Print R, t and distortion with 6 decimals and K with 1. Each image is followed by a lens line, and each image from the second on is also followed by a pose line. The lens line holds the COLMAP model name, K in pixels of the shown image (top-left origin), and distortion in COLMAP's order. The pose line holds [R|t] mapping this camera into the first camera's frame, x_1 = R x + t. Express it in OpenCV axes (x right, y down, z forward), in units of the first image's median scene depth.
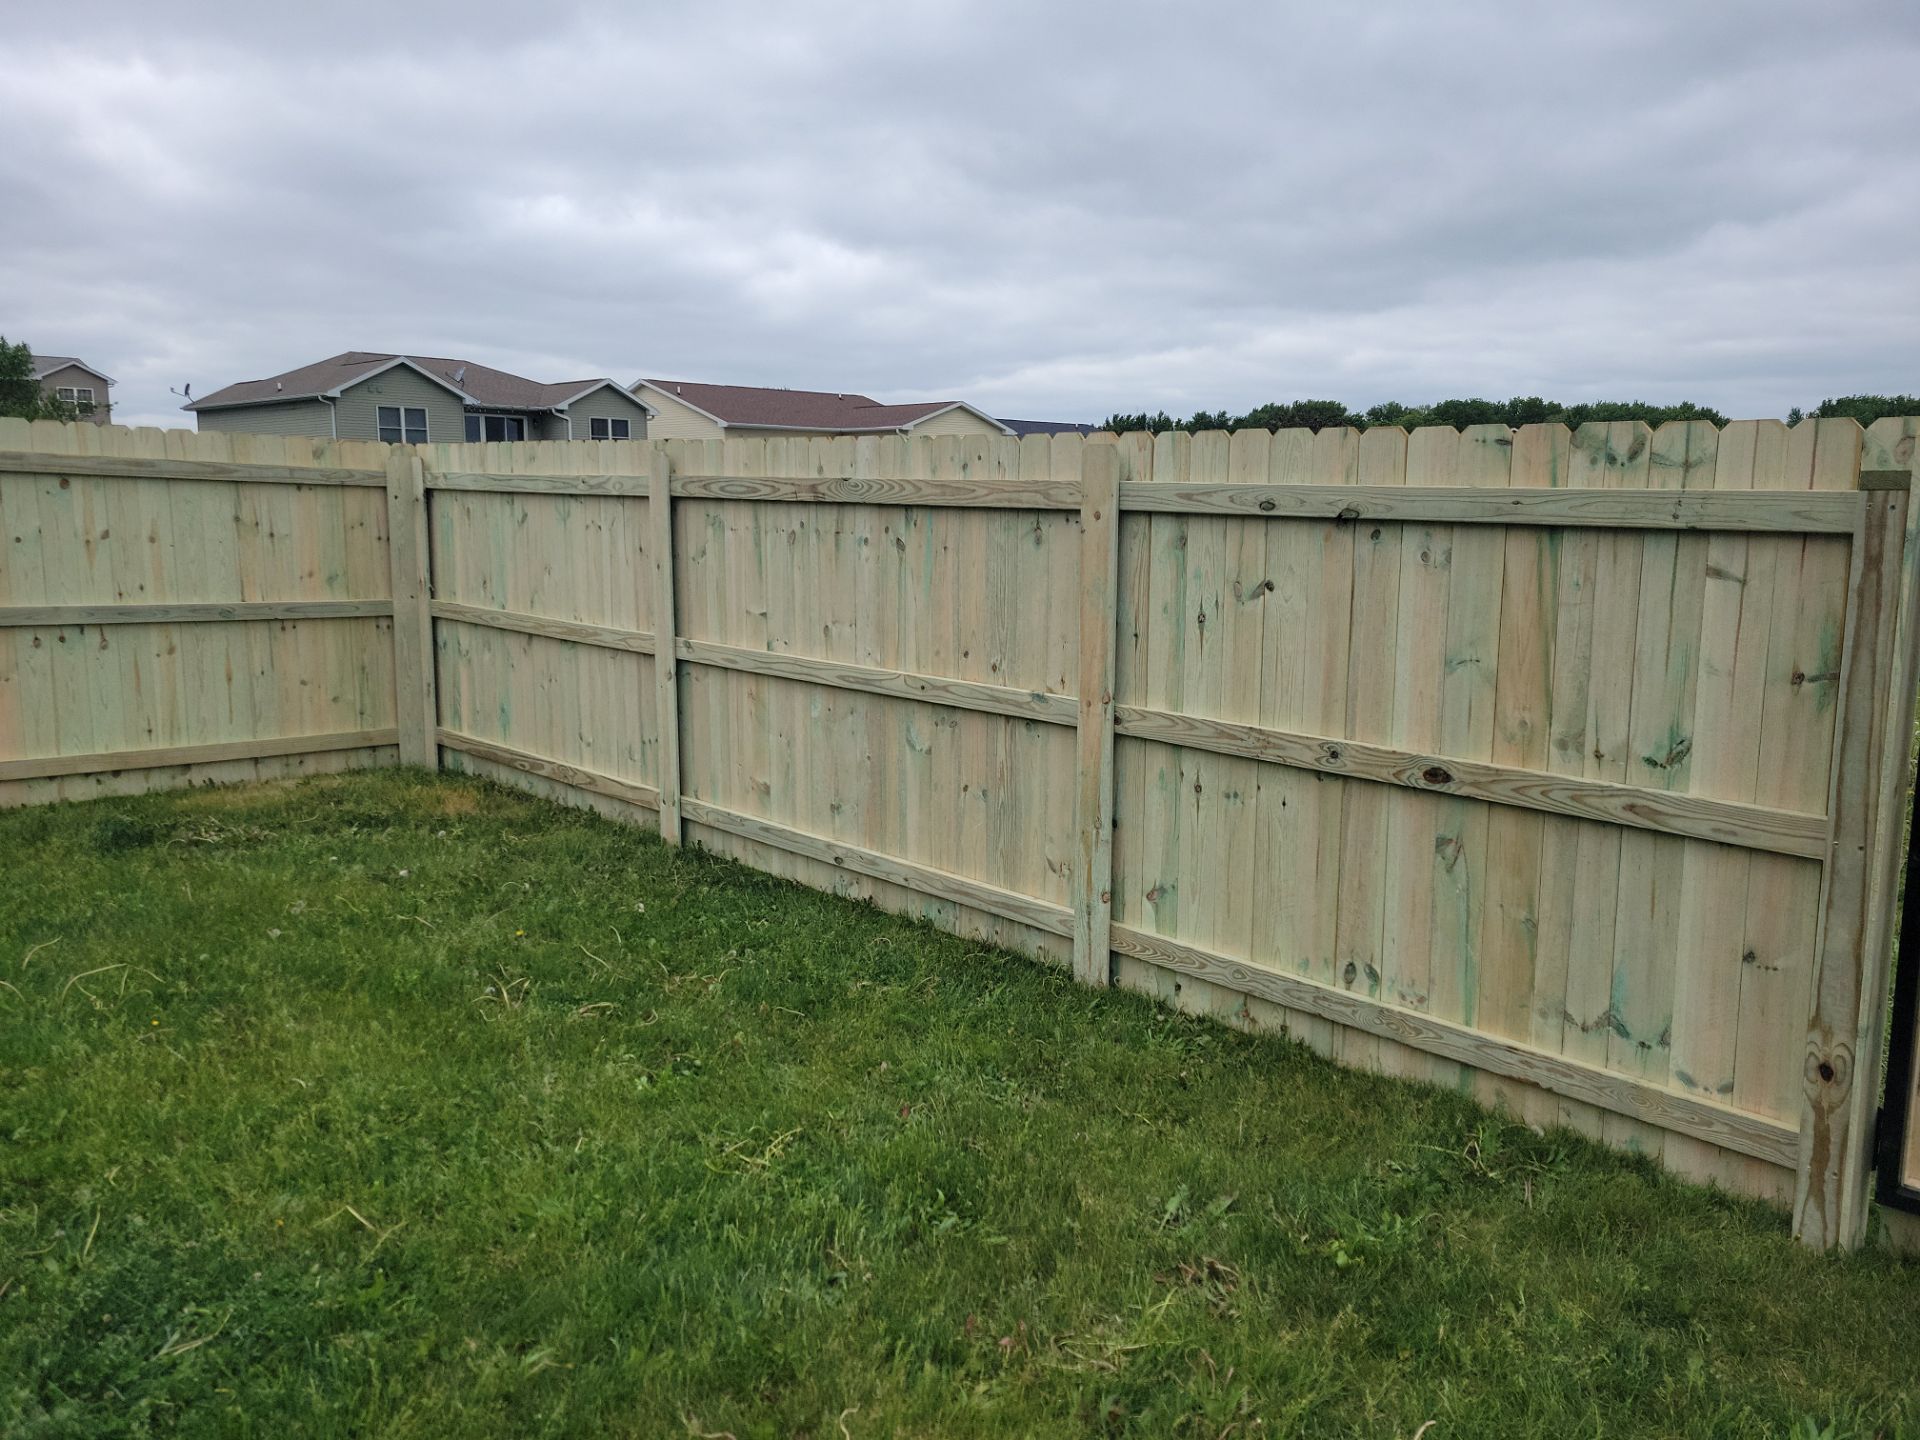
lens RADIAL K [[1438.8, 0, 968.2], [0, 1438.8, 708.1], [0, 0, 1]] dist [0.060619, -0.041578]
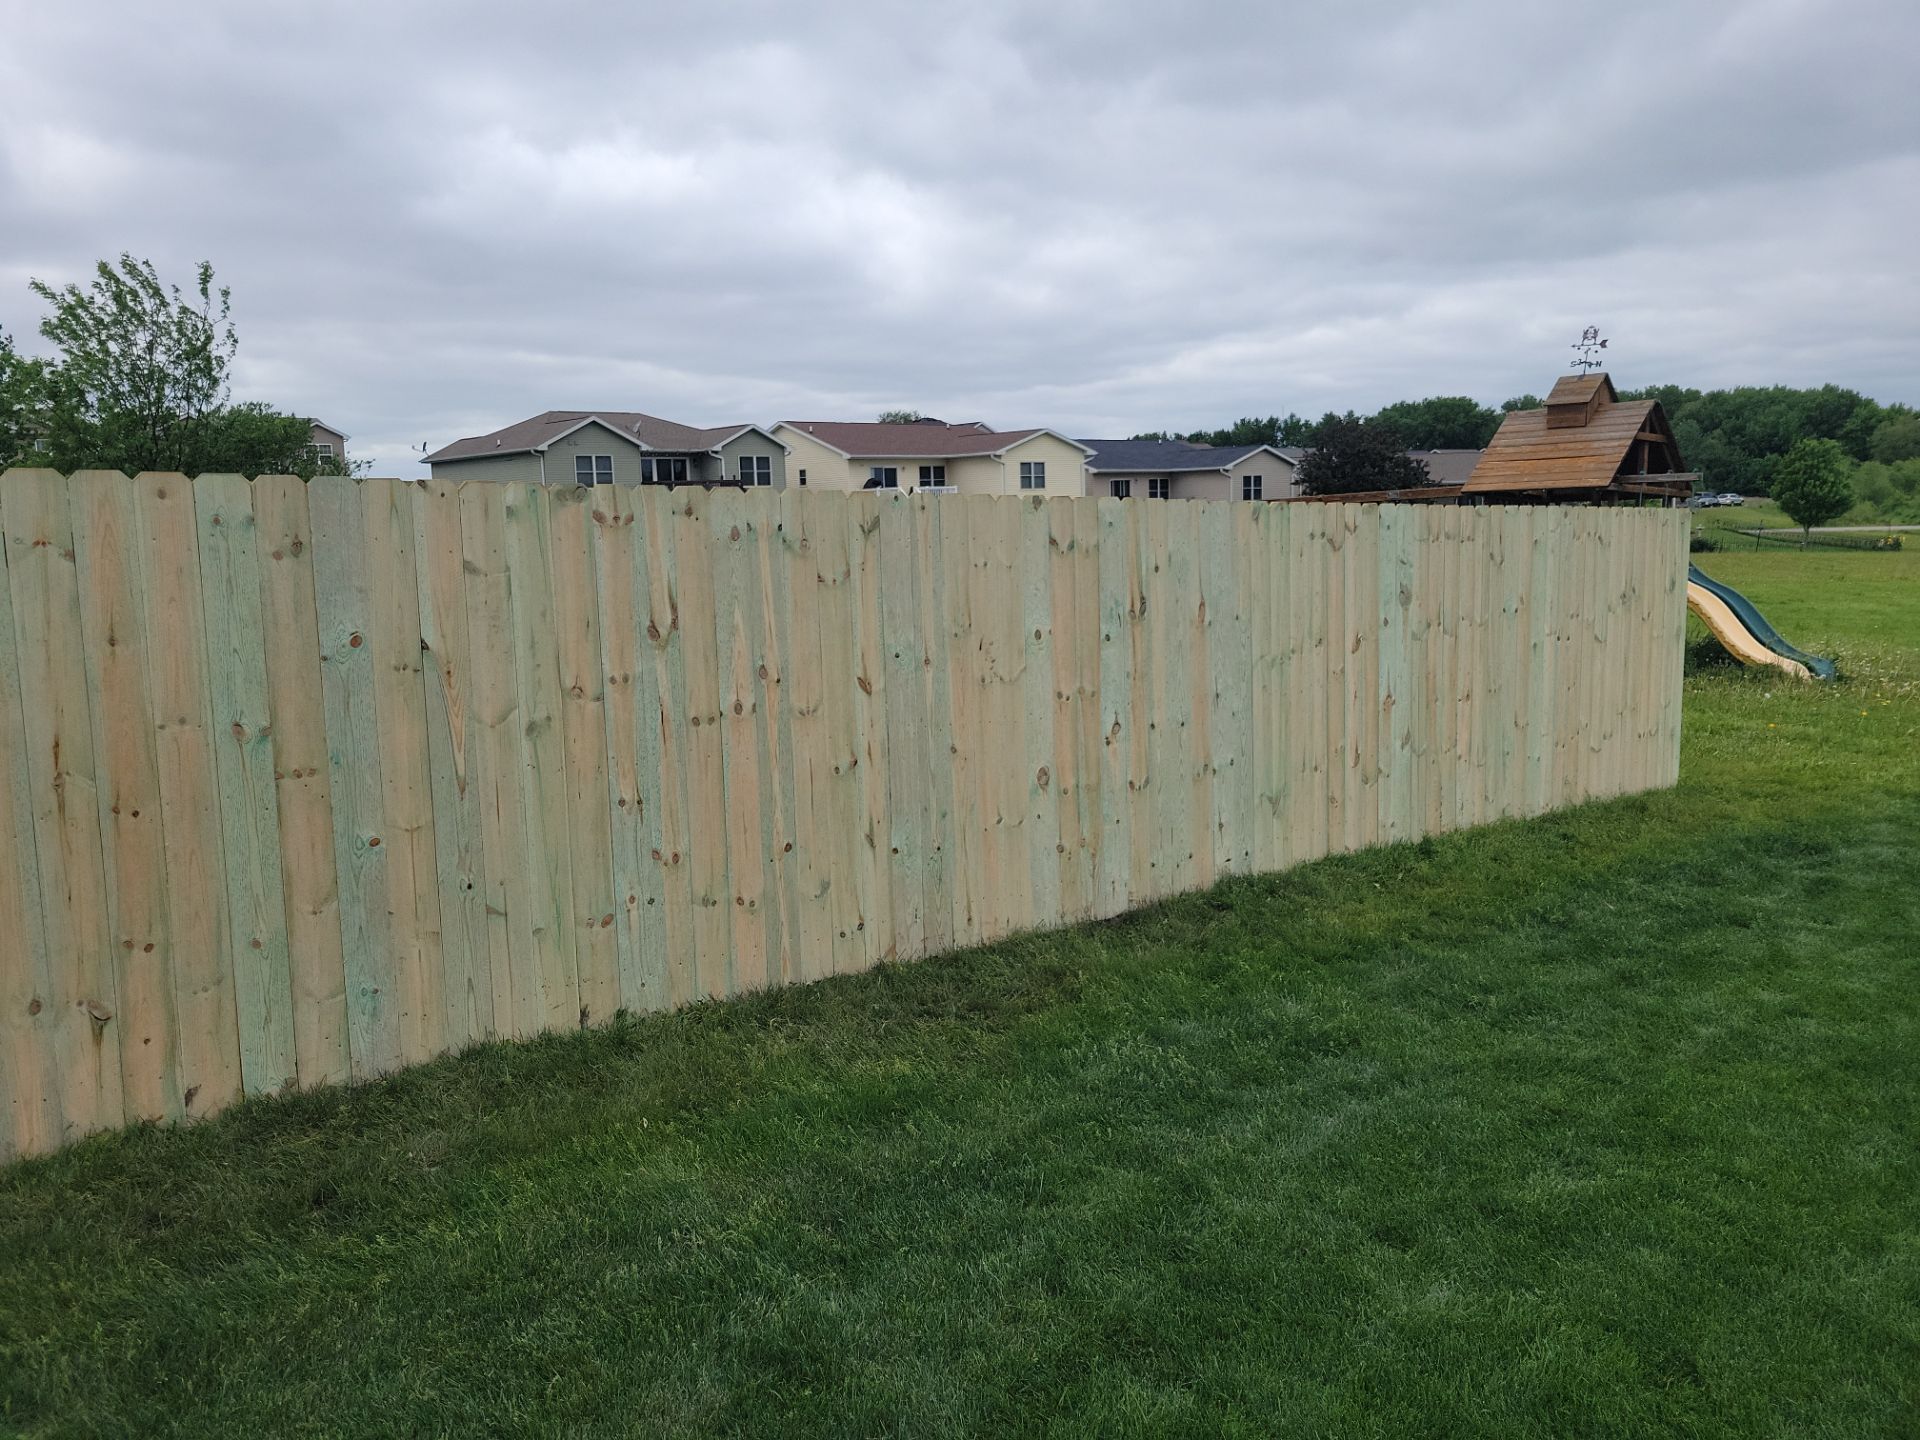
lens RADIAL K [[1443.4, 0, 962.8], [0, 1443.4, 713.2], [0, 0, 1]] dist [0.046037, -0.010724]
pose [[0.994587, -0.019287, -0.102101, 0.045413], [0.018909, 0.999810, -0.004672, 0.024380], [0.102171, 0.002716, 0.994763, -0.187703]]
